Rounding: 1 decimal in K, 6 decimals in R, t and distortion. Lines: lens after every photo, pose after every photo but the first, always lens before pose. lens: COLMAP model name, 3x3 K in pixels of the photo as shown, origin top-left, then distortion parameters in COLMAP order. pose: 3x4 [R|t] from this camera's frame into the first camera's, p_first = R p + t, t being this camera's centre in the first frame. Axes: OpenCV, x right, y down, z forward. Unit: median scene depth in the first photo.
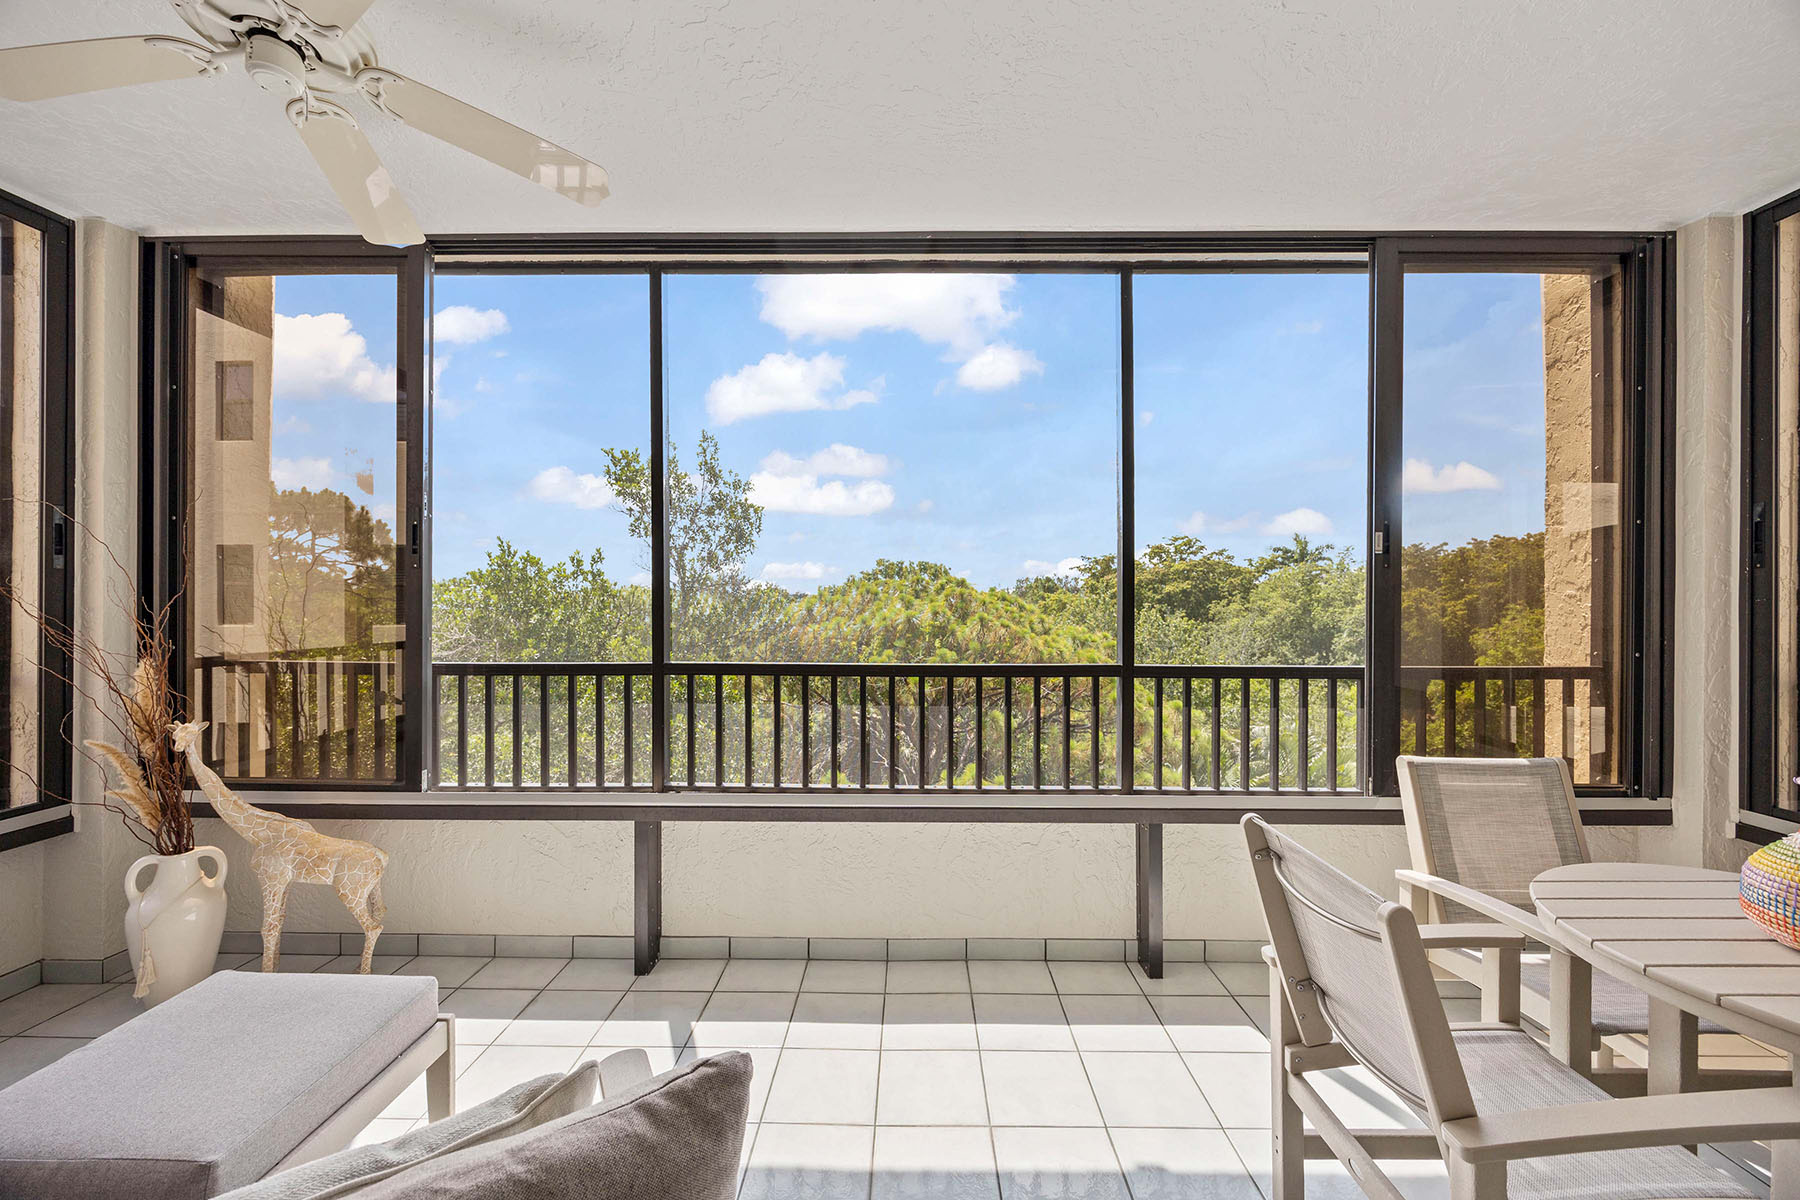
lens RADIAL K [[690.3, 0, 900.0], [0, 690.3, 600.0], [0, 0, 1]] dist [-0.002949, -0.000209]
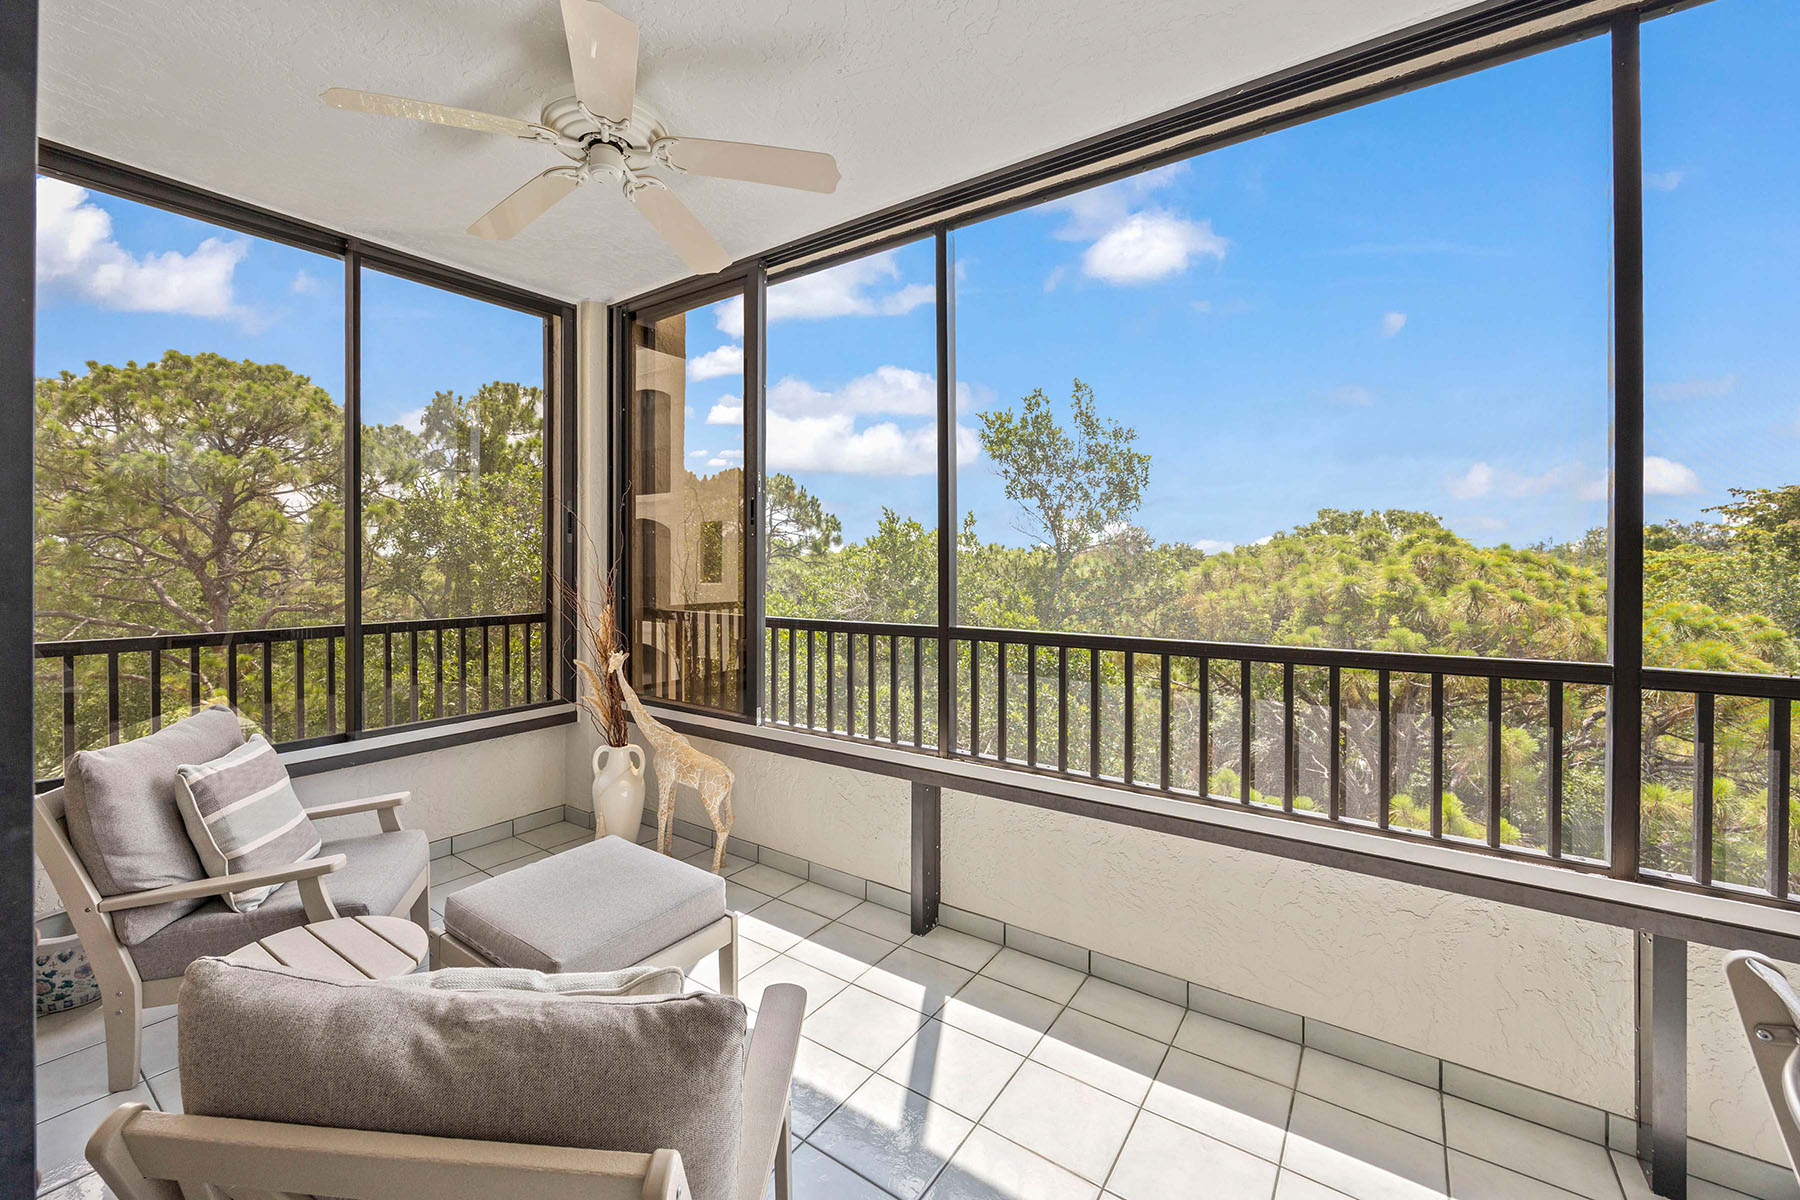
lens RADIAL K [[755.1, 0, 894.6], [0, 755.1, 567.6], [0, 0, 1]] dist [-0.001363, -0.000052]
pose [[0.800773, 0.000312, -0.598968, 0.240860], [0.002998, 0.999985, 0.004528, 0.001685], [0.598961, -0.005422, 0.800760, 0.090842]]
